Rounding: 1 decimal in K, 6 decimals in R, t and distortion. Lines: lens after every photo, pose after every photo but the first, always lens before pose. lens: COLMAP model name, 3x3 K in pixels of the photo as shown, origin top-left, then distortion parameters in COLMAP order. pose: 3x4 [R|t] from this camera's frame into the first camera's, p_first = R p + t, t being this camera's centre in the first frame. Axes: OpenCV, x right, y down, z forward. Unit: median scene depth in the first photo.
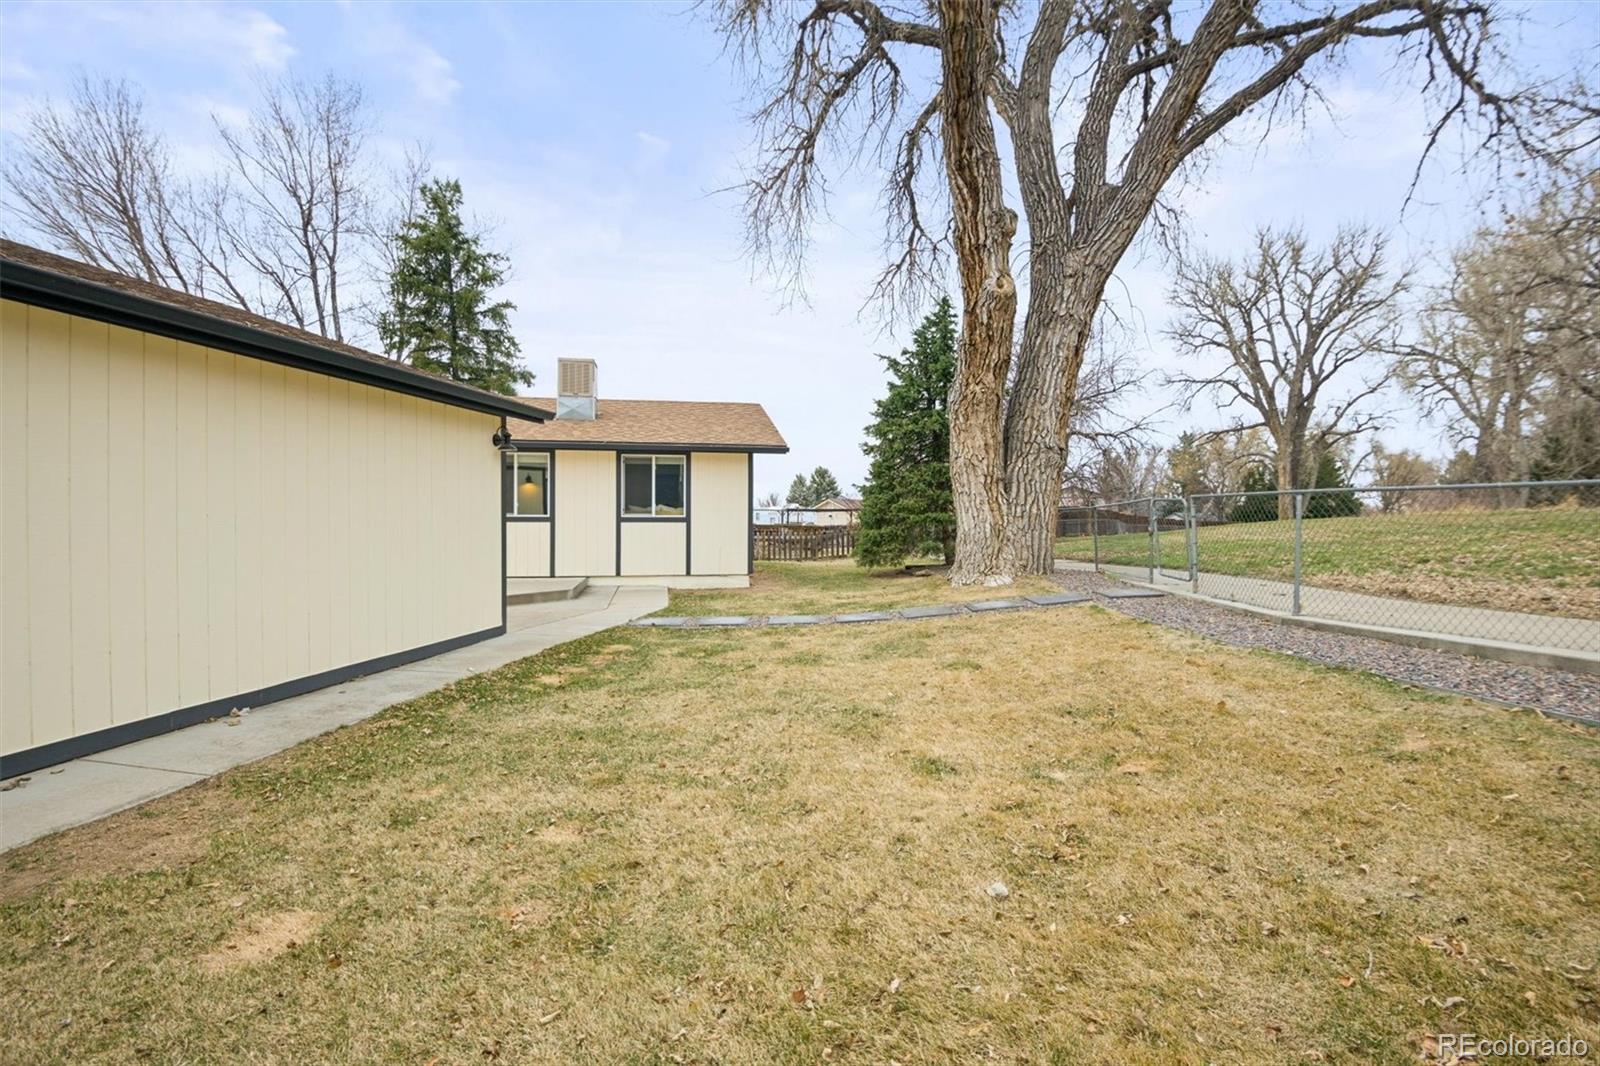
lens RADIAL K [[885.5, 0, 796.2], [0, 885.5, 501.5], [0, 0, 1]] dist [0.007794, -0.029869]
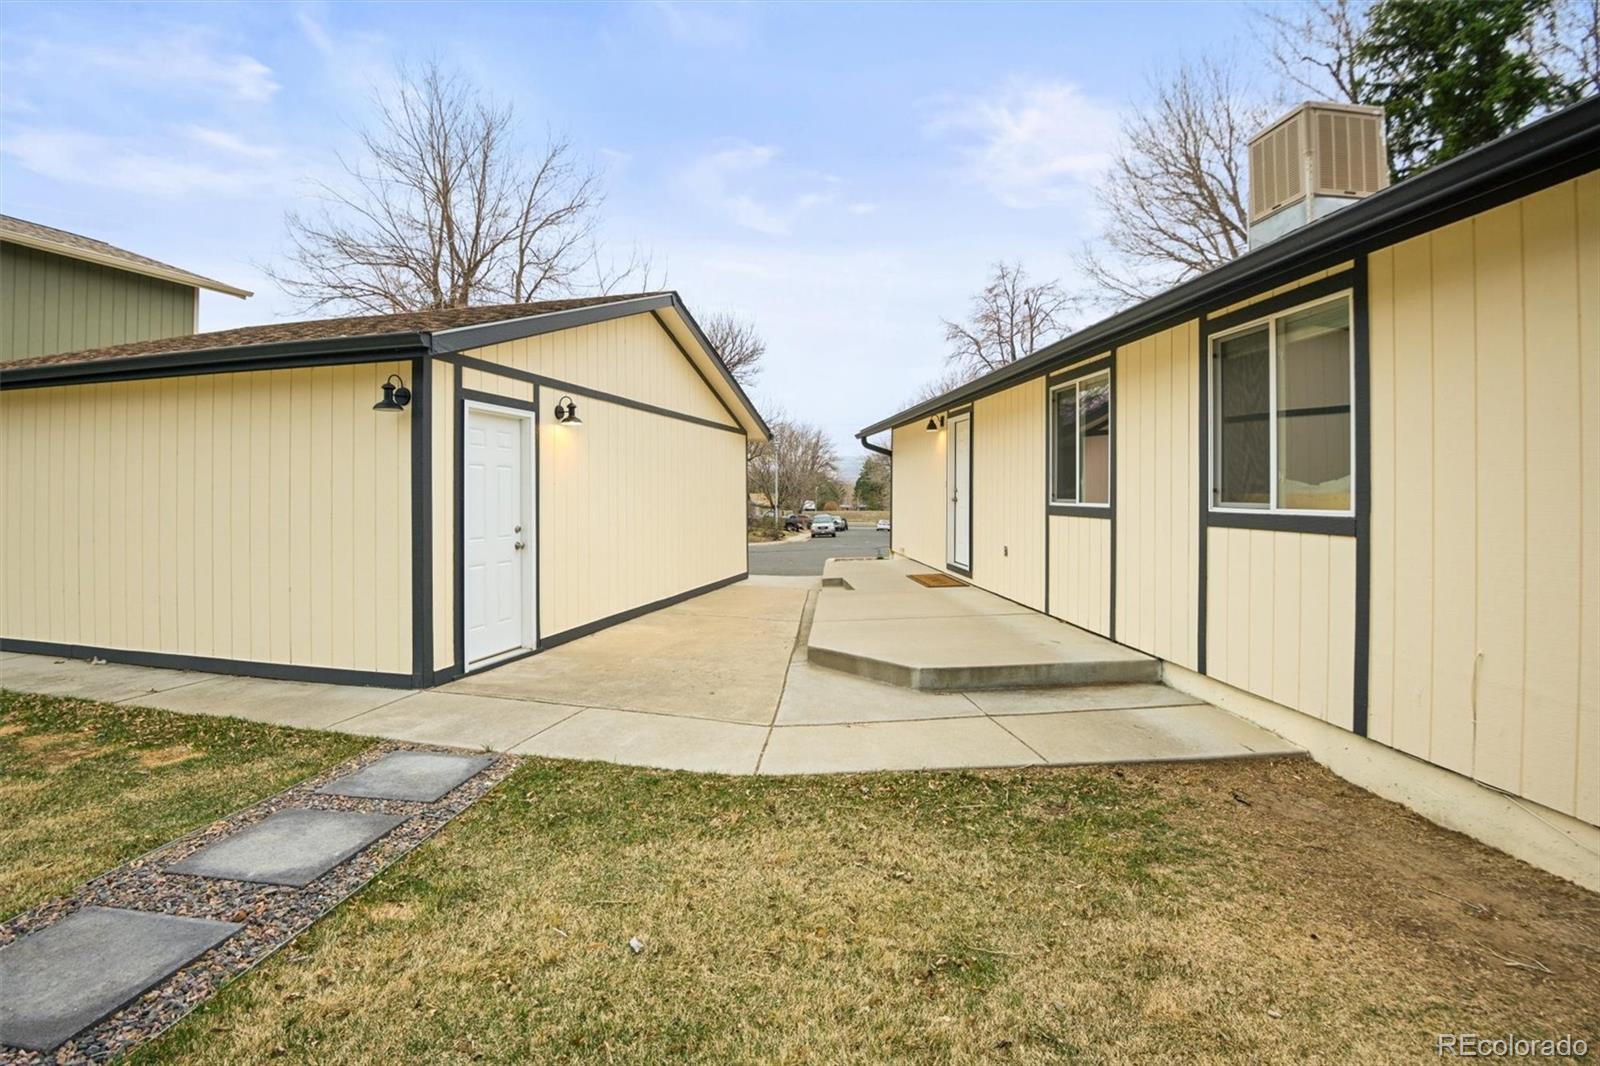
lens RADIAL K [[885.5, 0, 796.2], [0, 885.5, 501.5], [0, 0, 1]] dist [0.007794, -0.029869]
pose [[-0.177346, 0.018123, -0.983982, 0.188305], [0.025907, 0.999570, 0.013741, 0.004225], [0.983808, -0.023055, -0.177739, 0.908229]]
